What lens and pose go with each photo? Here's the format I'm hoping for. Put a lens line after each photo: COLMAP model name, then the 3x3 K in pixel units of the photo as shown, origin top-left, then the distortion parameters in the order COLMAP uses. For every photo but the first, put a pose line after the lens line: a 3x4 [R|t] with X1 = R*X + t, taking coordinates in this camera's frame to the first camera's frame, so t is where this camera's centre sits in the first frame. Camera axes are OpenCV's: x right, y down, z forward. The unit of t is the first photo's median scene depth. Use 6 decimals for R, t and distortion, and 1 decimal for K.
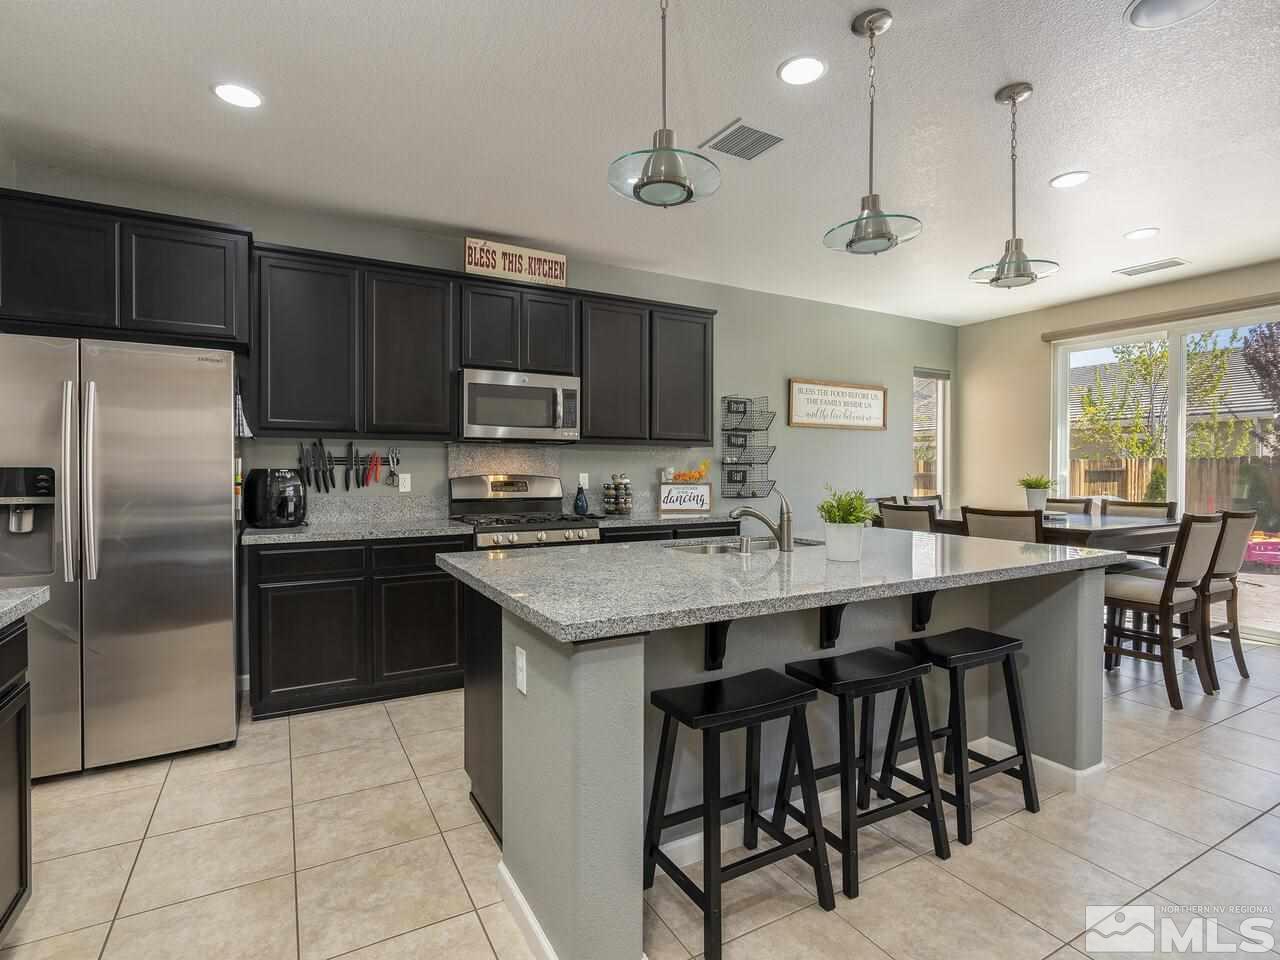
lens RADIAL K [[652.4, 0, 641.9], [0, 652.4, 474.9], [0, 0, 1]] dist [-0.017778, 0.005820]
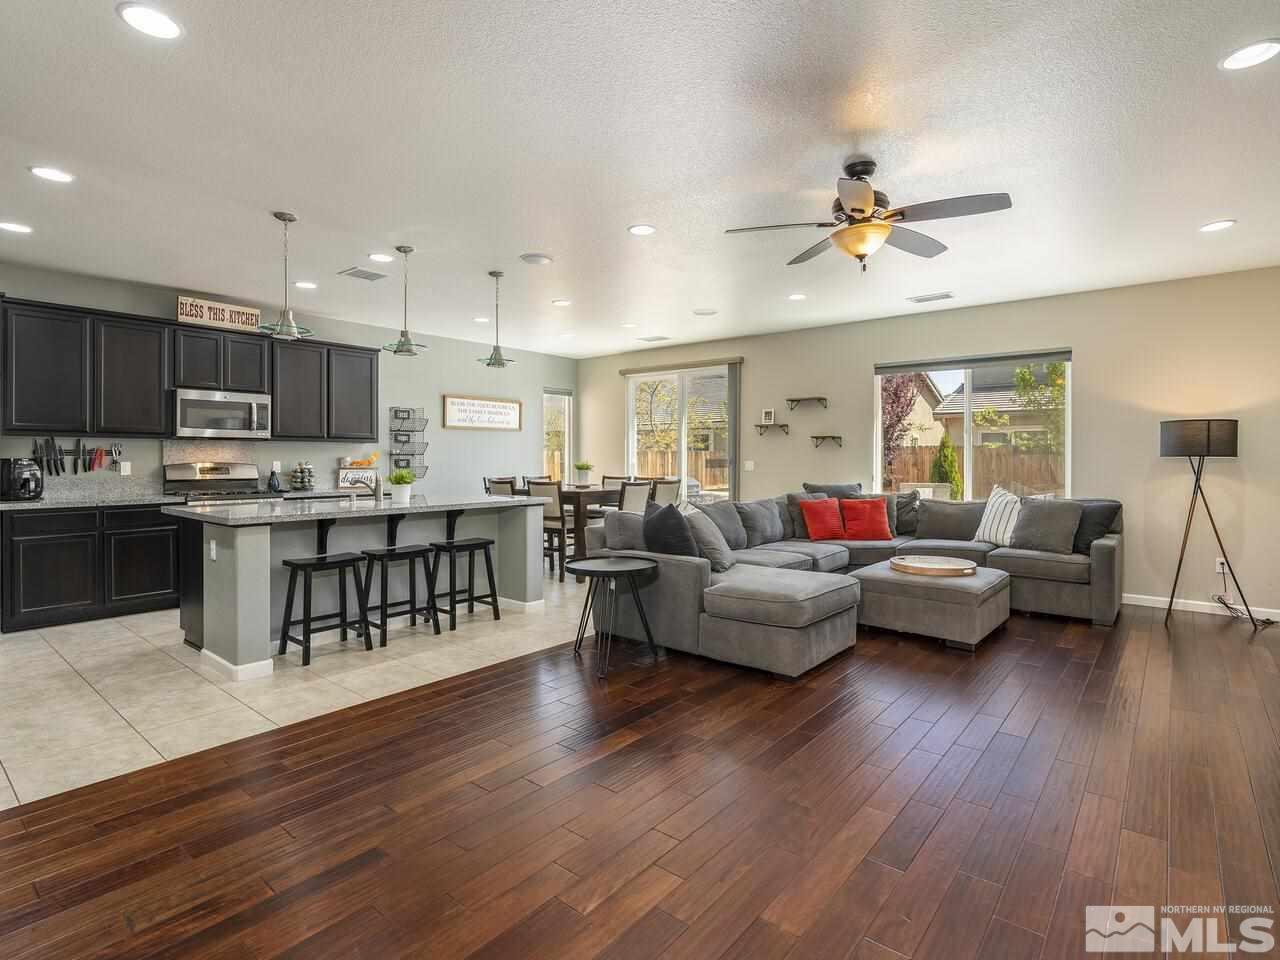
lens RADIAL K [[652.4, 0, 648.3], [0, 652.4, 458.4], [0, 0, 1]] dist [-0.017778, 0.005820]
pose [[0.930055, -0.000865, 0.367419, 0.153971], [0.003838, 0.999966, -0.007362, 0.004990], [-0.367400, 0.008257, 0.930026, -0.644343]]
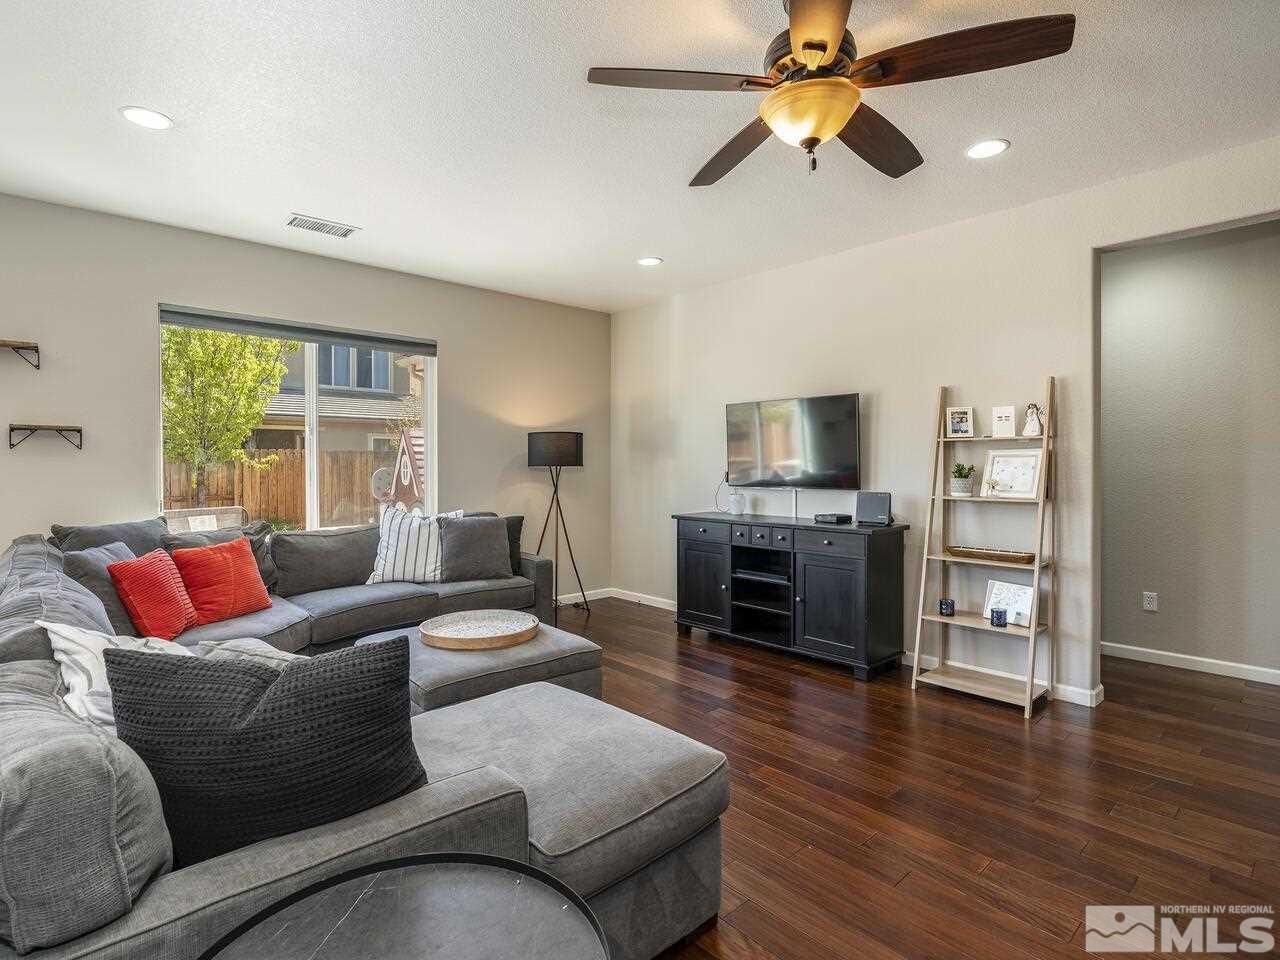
lens RADIAL K [[652.4, 0, 629.1], [0, 652.4, 474.4], [0, 0, 1]] dist [-0.017778, 0.005820]
pose [[-0.220317, -0.011195, 0.975364, 0.243366], [0.012882, 0.999814, 0.014385, -0.004222], [-0.975343, 0.015734, -0.220132, 0.224967]]
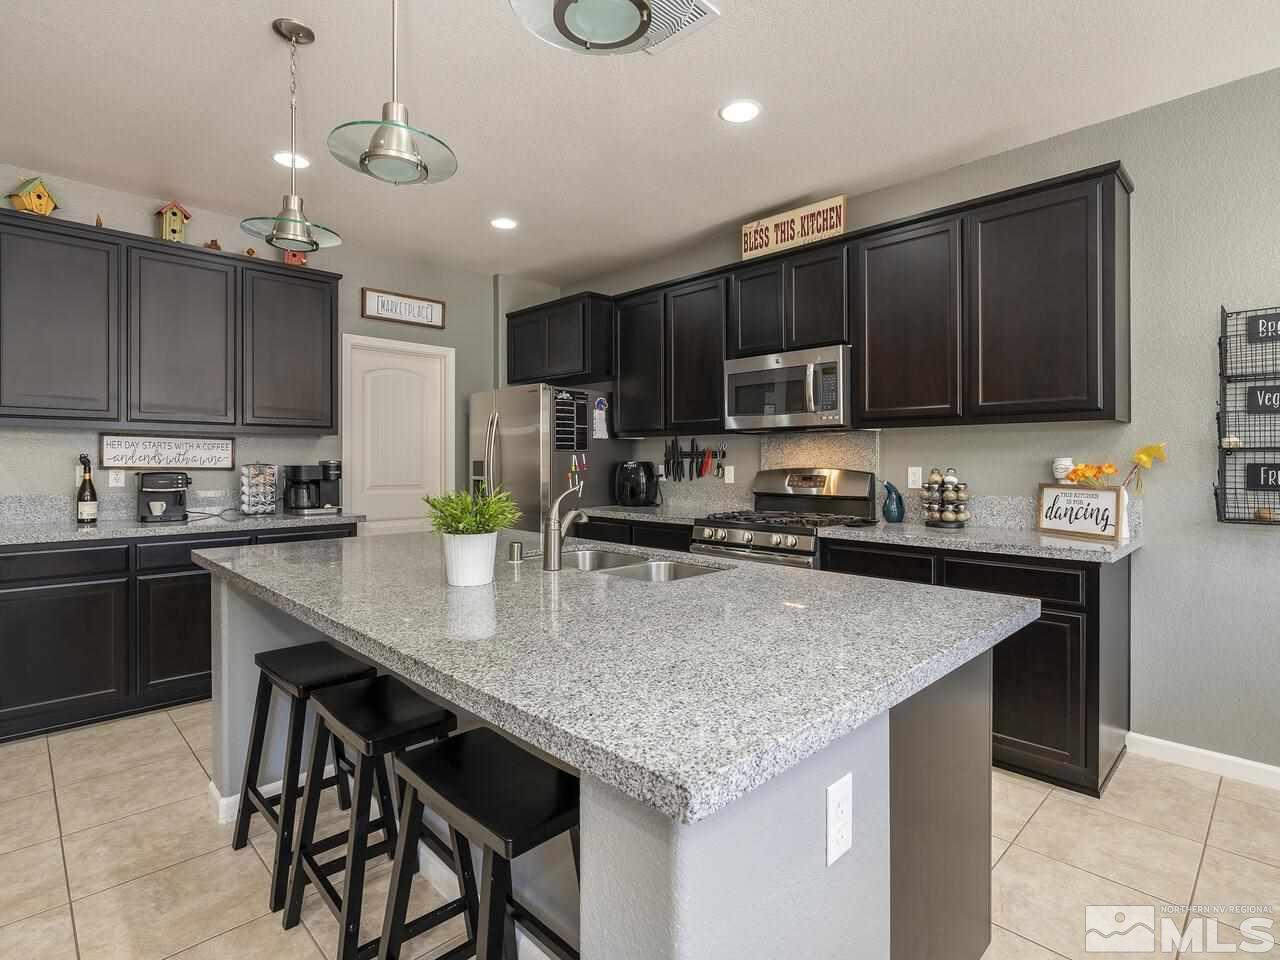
lens RADIAL K [[652.4, 0, 642.2], [0, 652.4, 458.7], [0, 0, 1]] dist [-0.017778, 0.005820]
pose [[0.255586, -0.005848, -0.966769, 0.592428], [-0.009467, 0.999919, -0.008552, -0.002975], [0.966740, 0.011338, 0.255510, 0.560370]]
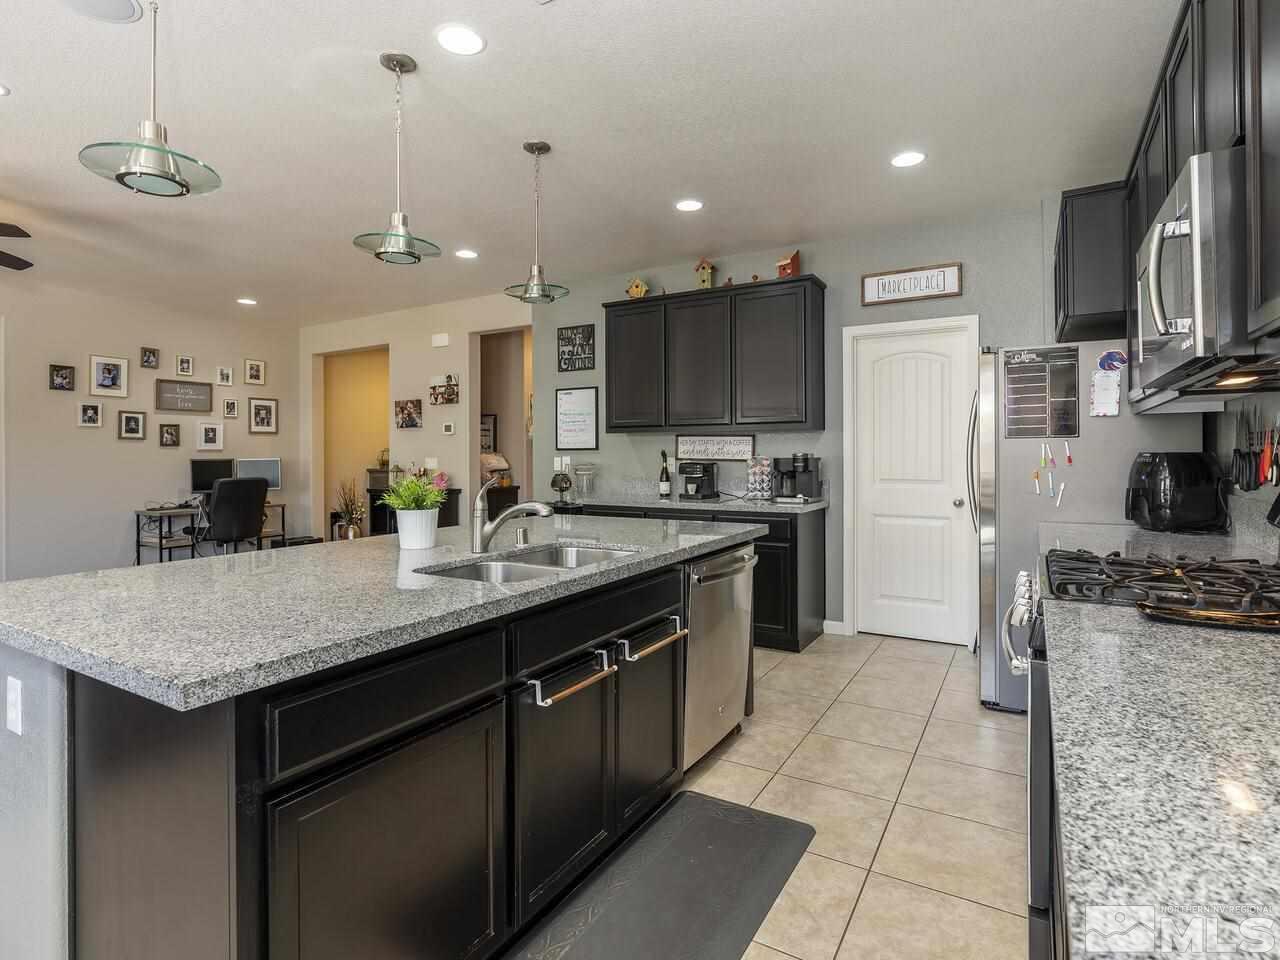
lens RADIAL K [[652.4, 0, 628.0], [0, 652.4, 453.9], [0, 0, 1]] dist [-0.017778, 0.005820]
pose [[-0.868950, 0.000337, -0.494901, 0.289495], [-0.002889, 0.999979, 0.005755, -0.008102], [0.494892, 0.006430, -0.868931, 1.108611]]
